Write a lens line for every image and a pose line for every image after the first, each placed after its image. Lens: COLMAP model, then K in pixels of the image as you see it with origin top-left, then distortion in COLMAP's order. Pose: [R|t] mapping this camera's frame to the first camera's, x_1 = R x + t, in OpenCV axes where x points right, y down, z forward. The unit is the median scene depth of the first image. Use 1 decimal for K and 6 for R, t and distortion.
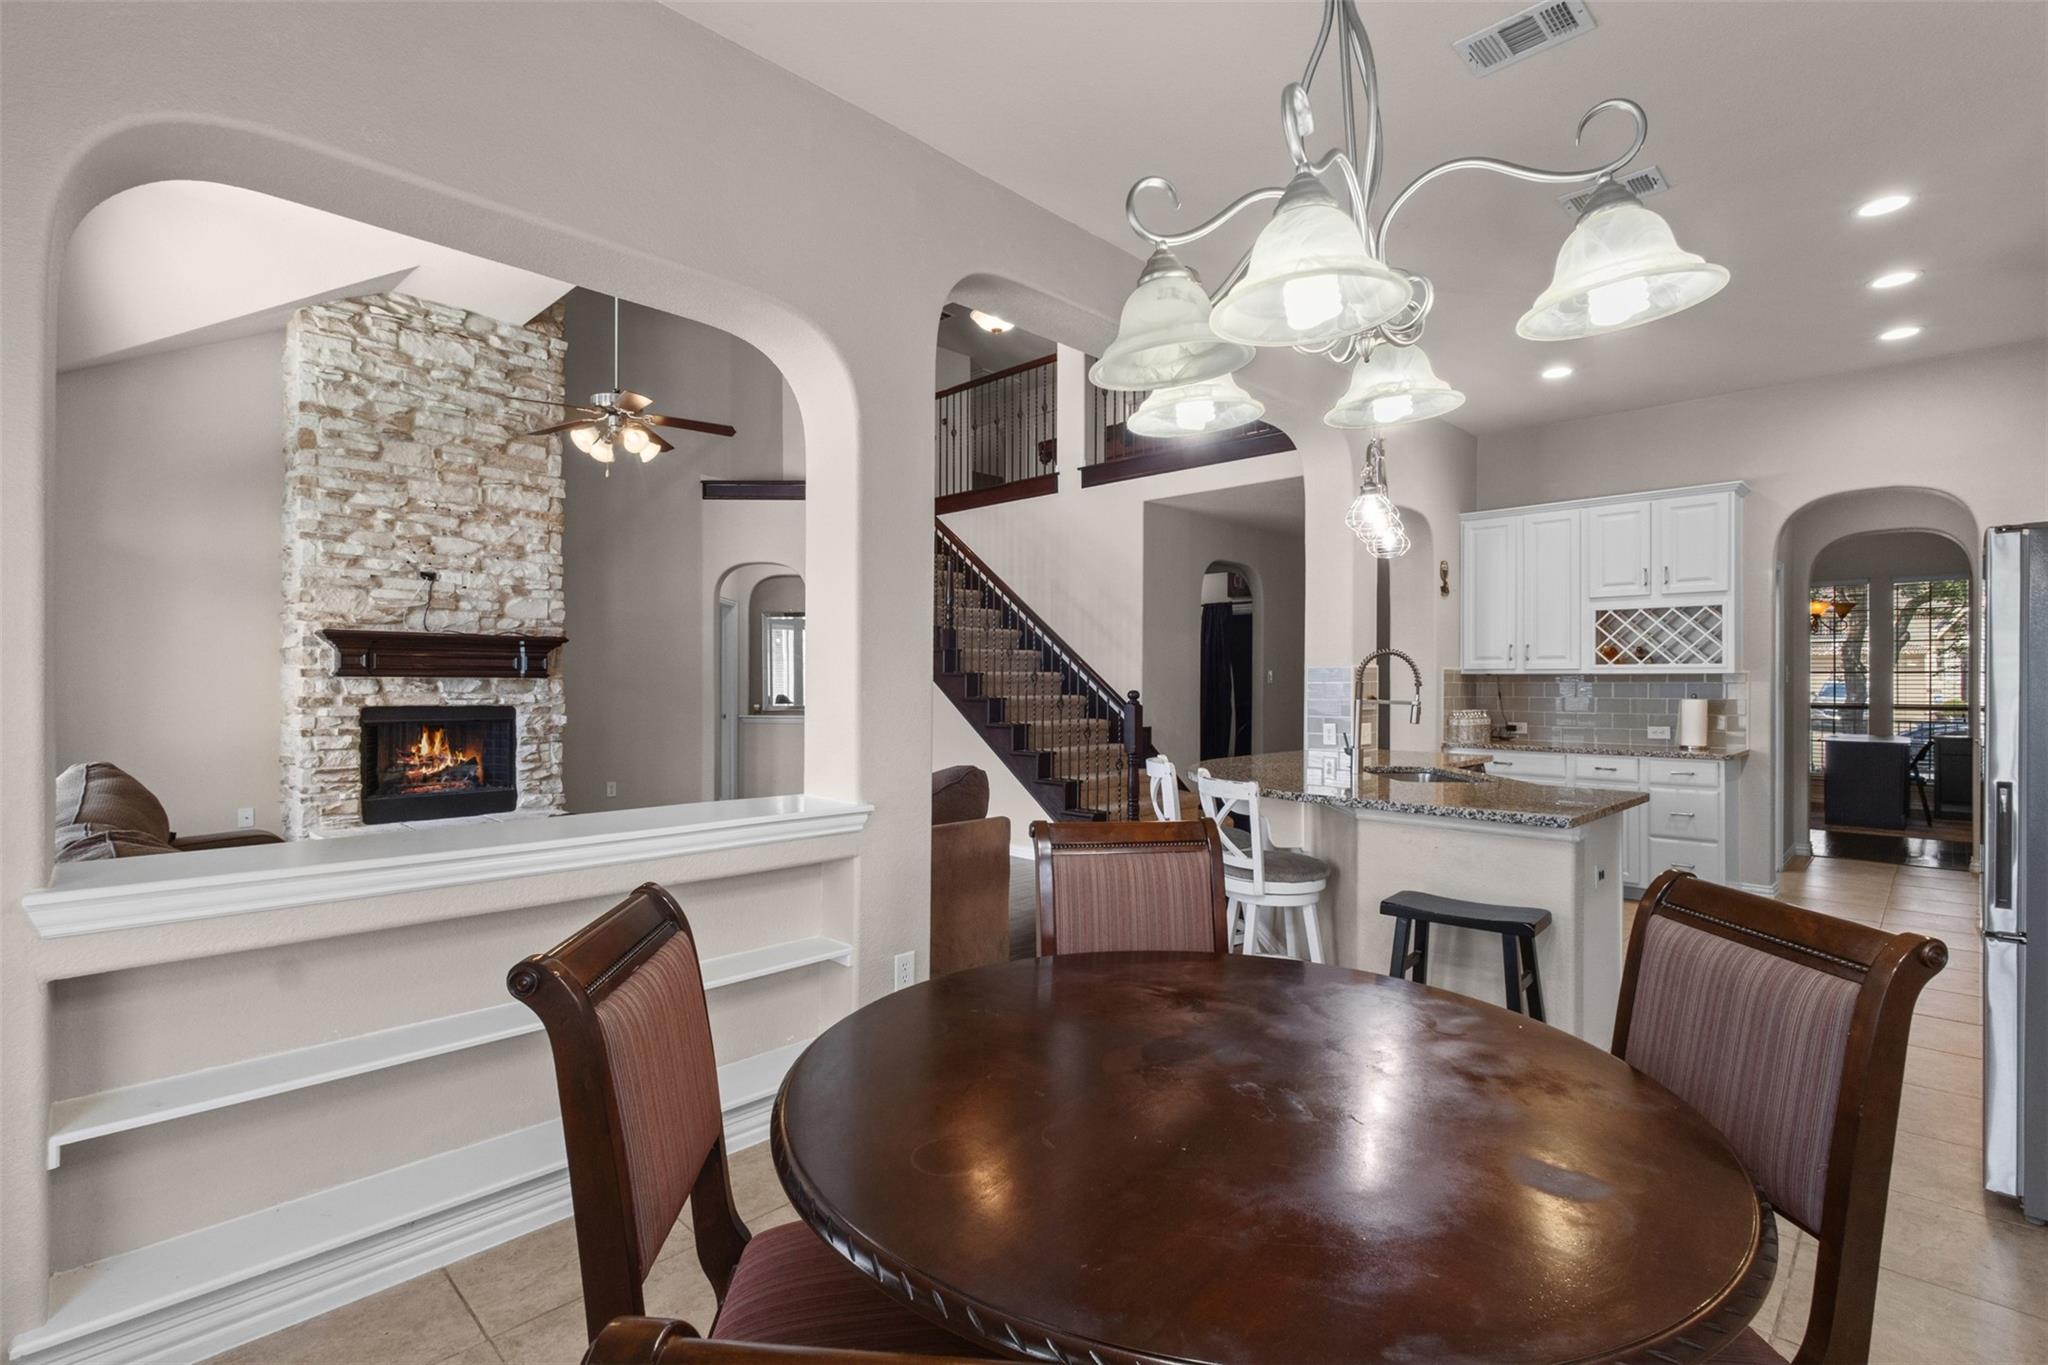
lens RADIAL K [[946.9, 0, 1025.1], [0, 946.9, 681.1], [0, 0, 1]] dist [0.005465, 0.000549]
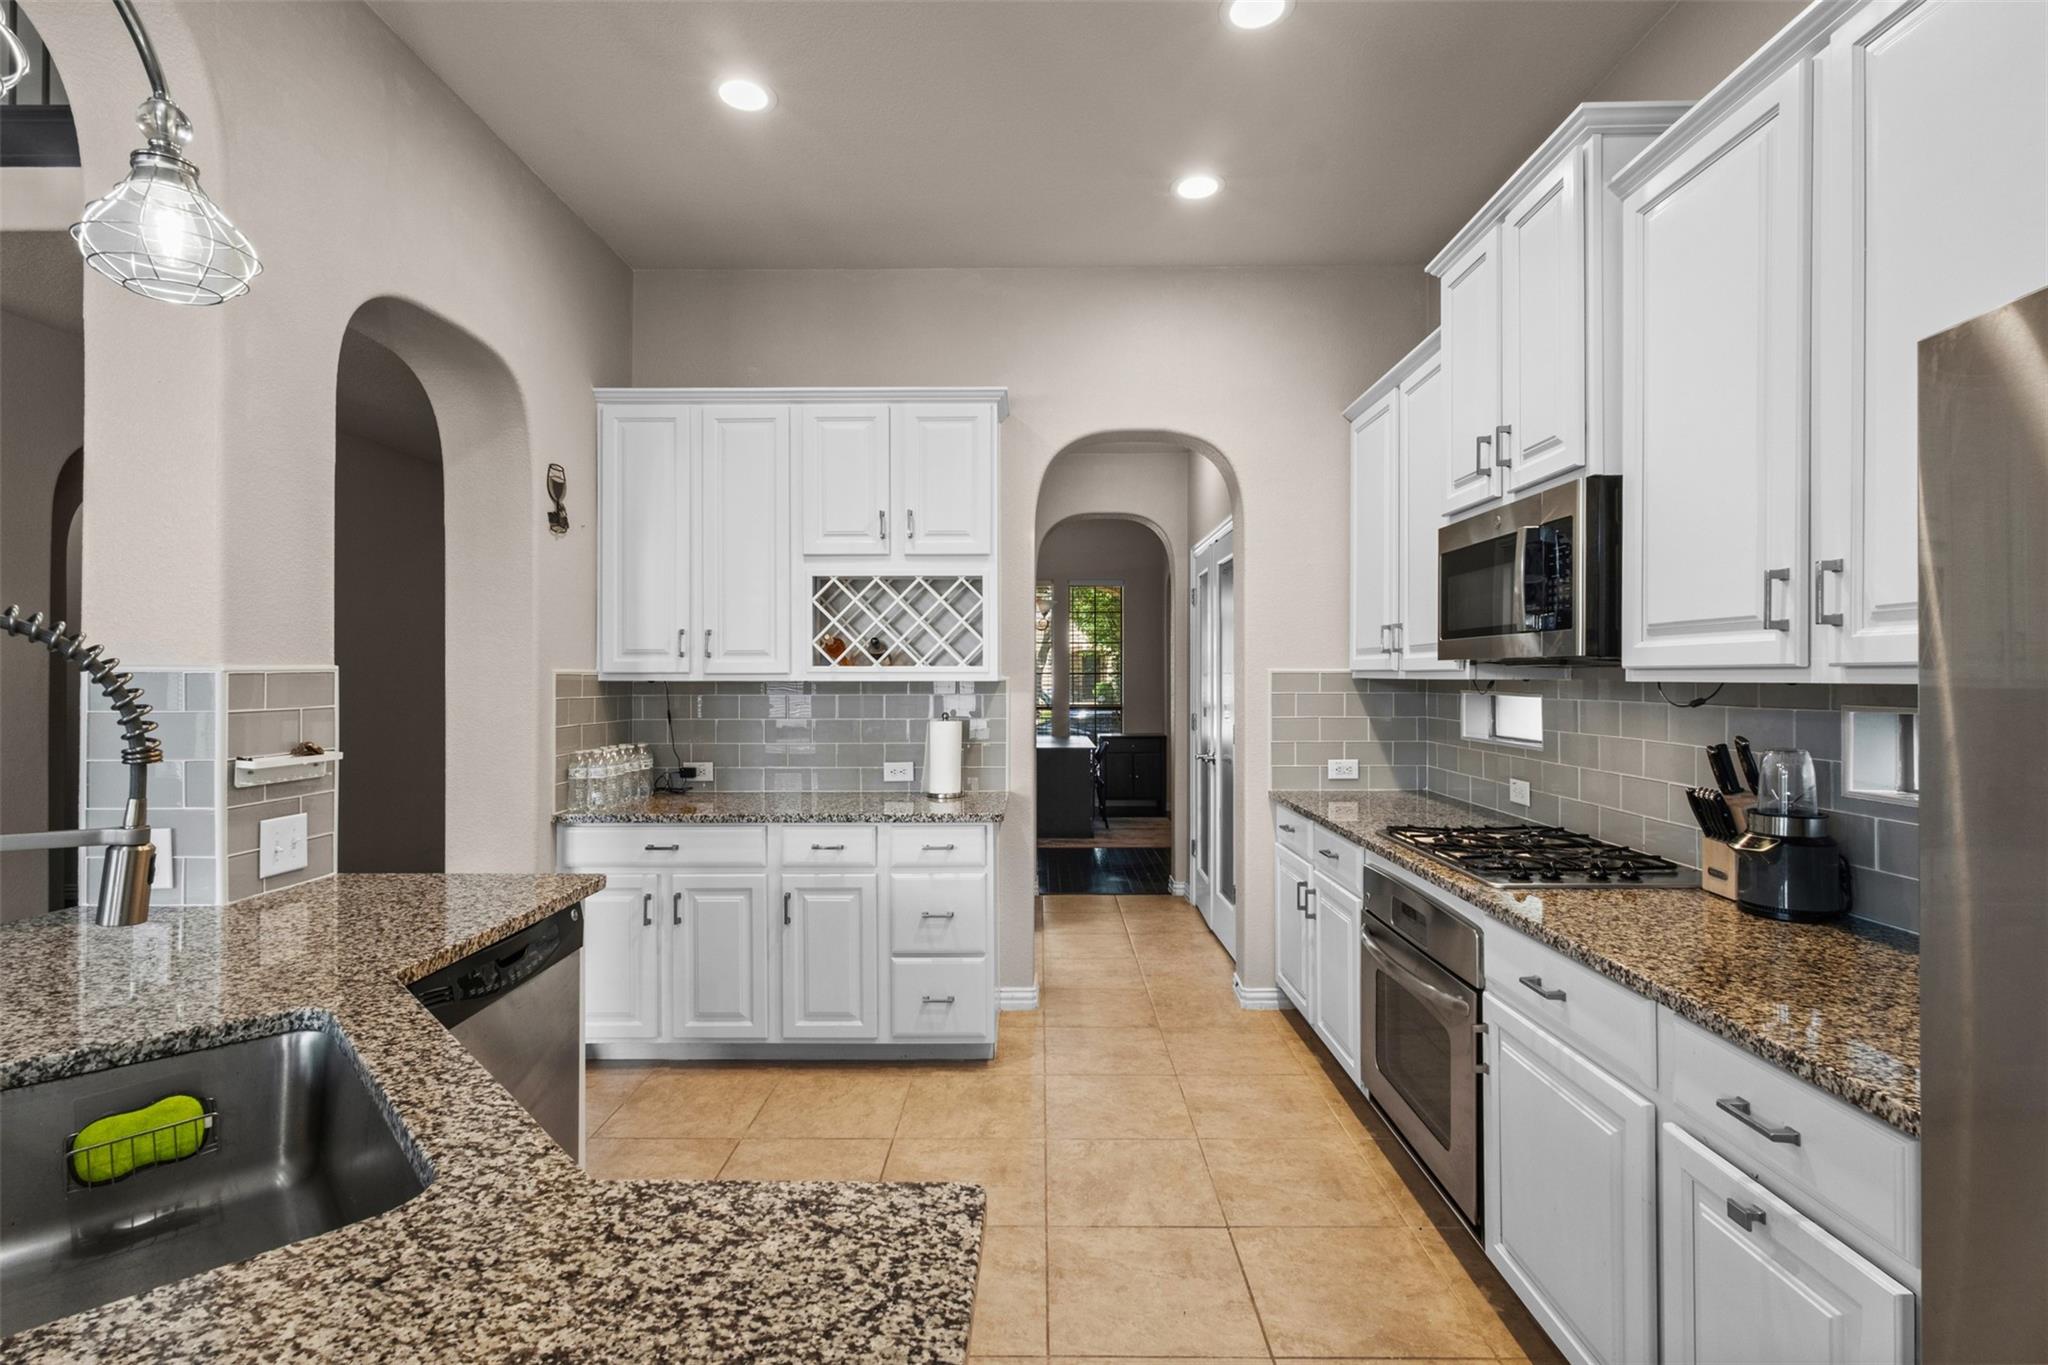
lens RADIAL K [[946.9, 0, 1023.7], [0, 946.9, 678.1], [0, 0, 1]] dist [0.005465, 0.000549]
pose [[0.728603, 0.001235, 0.684935, 0.291772], [0.002423, 0.999987, -0.004382, -0.006962], [-0.684932, 0.004852, 0.728591, 0.478133]]
